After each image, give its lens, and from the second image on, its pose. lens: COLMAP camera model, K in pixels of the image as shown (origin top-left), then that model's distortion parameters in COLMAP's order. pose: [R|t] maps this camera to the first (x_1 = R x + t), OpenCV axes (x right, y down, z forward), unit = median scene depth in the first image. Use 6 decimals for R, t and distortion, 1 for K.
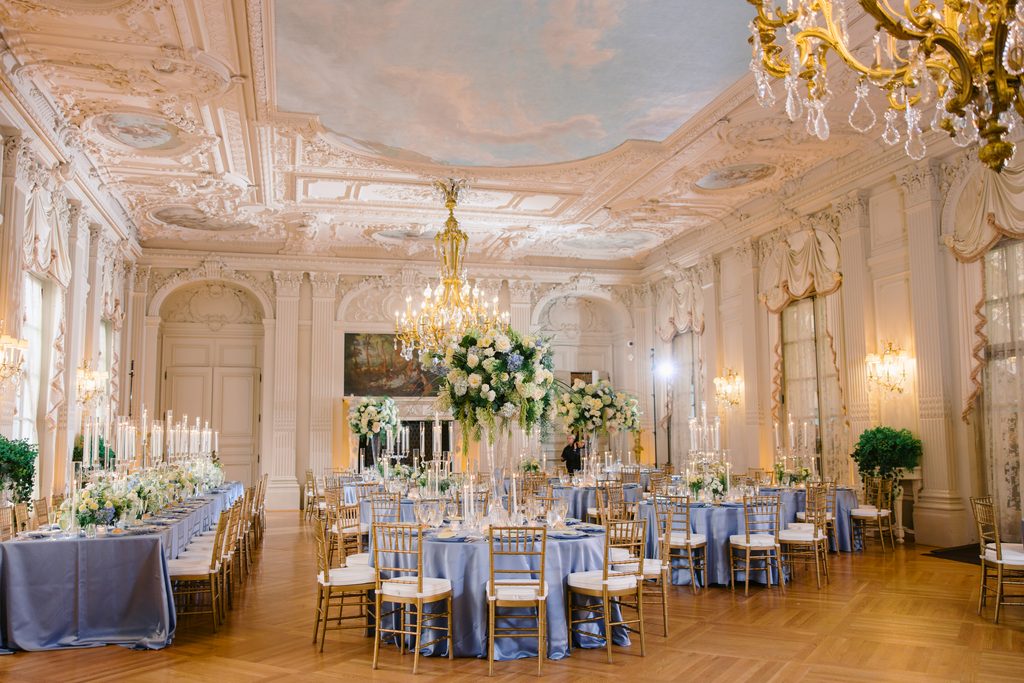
lens RADIAL K [[859.0, 0, 512.0], [0, 859.0, 341.5], [0, 0, 1]] dist [-0.001223, 0.001242]
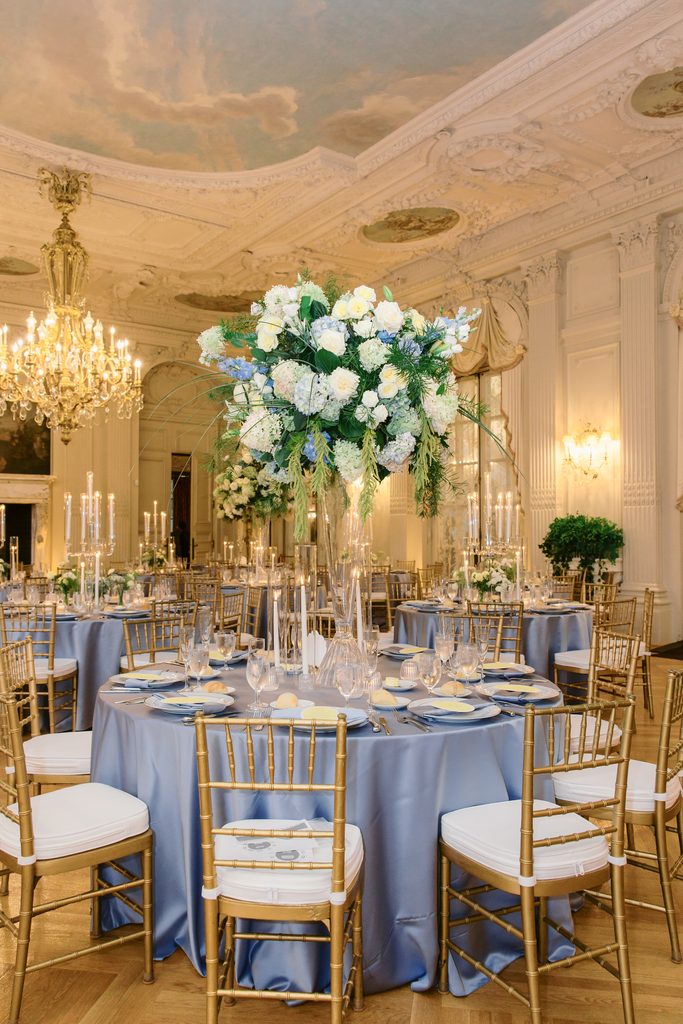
lens RADIAL K [[800.6, 0, 341.5], [0, 800.6, 512.0], [0, 0, 1]] dist [0.006792, 0.001175]
pose [[0.935156, 0.016647, 0.353846, -0.098107], [-0.047219, 0.995839, 0.077944, 0.040203], [-0.351076, -0.089599, 0.932050, 0.284624]]
